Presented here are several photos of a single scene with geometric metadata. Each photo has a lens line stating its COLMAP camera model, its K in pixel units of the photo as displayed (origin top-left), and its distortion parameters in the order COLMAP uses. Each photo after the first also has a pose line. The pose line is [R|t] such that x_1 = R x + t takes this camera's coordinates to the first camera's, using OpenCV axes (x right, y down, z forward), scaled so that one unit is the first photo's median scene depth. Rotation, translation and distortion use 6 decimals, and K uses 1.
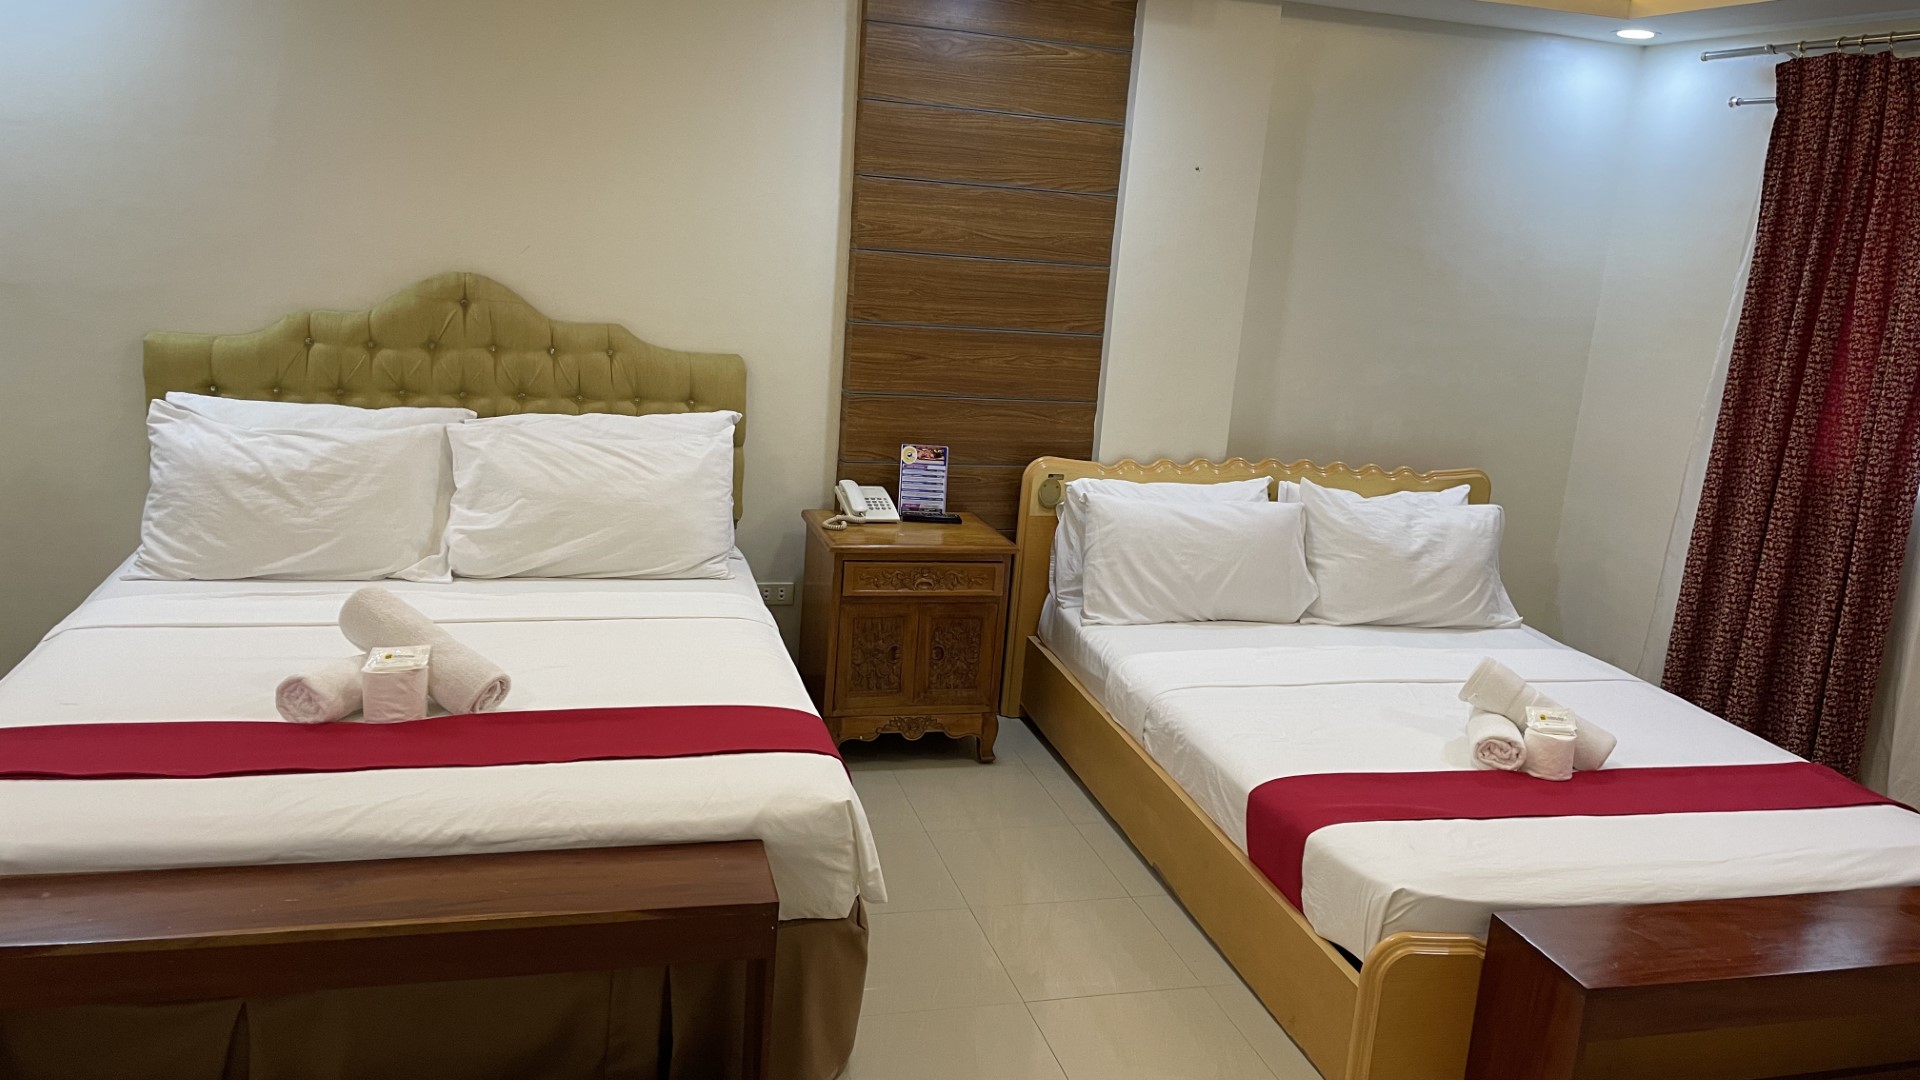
lens RADIAL K [[1440.3, 0, 963.7], [0, 1440.3, 510.8], [0, 0, 1]] dist [0.094478, -0.113510]
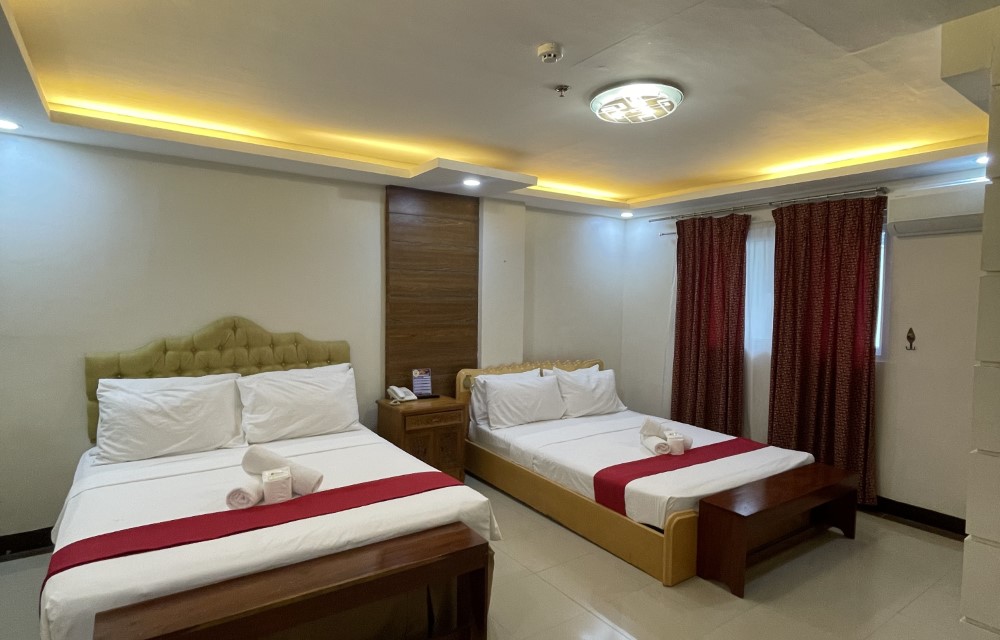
lens RADIAL K [[538.6, 0, 500.0], [0, 538.6, 320.0], [0, 0, 1]] dist [-0.000653, -0.000241]
pose [[0.947690, -0.080039, 0.308995, -0.202428], [0.125089, 0.983746, -0.128830, 0.010764], [-0.293661, 0.160743, 0.942298, 0.041063]]
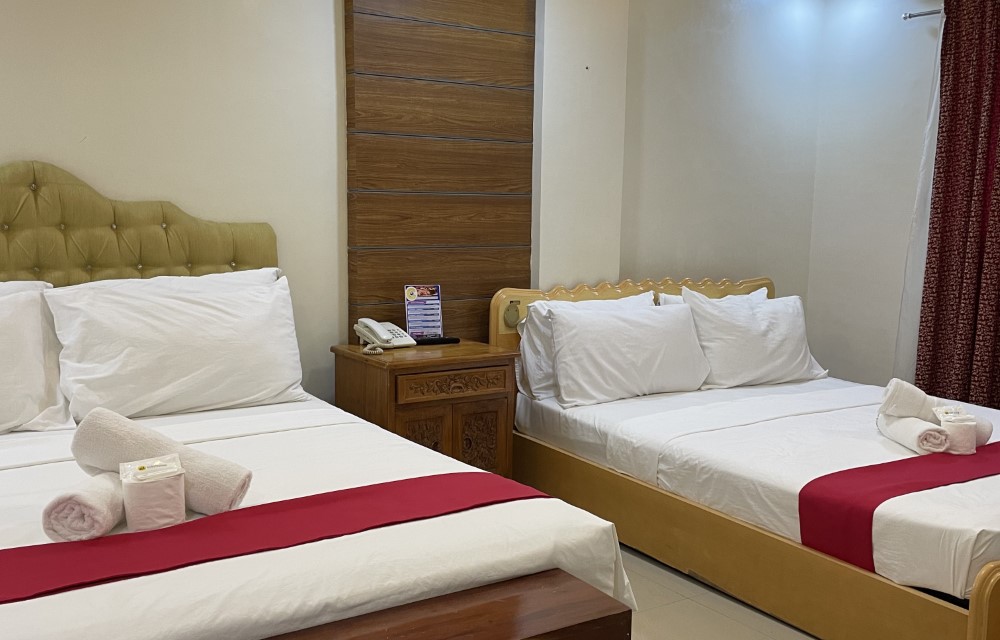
lens RADIAL K [[1008.2, 0, 519.7], [0, 1008.2, 323.4], [0, 0, 1]] dist [0.097502, -0.144607]
pose [[0.948375, -0.102320, 0.300193, -0.235767], [0.121969, 0.991401, -0.047409, 0.044136], [-0.292761, 0.081576, 0.952699, 0.148641]]
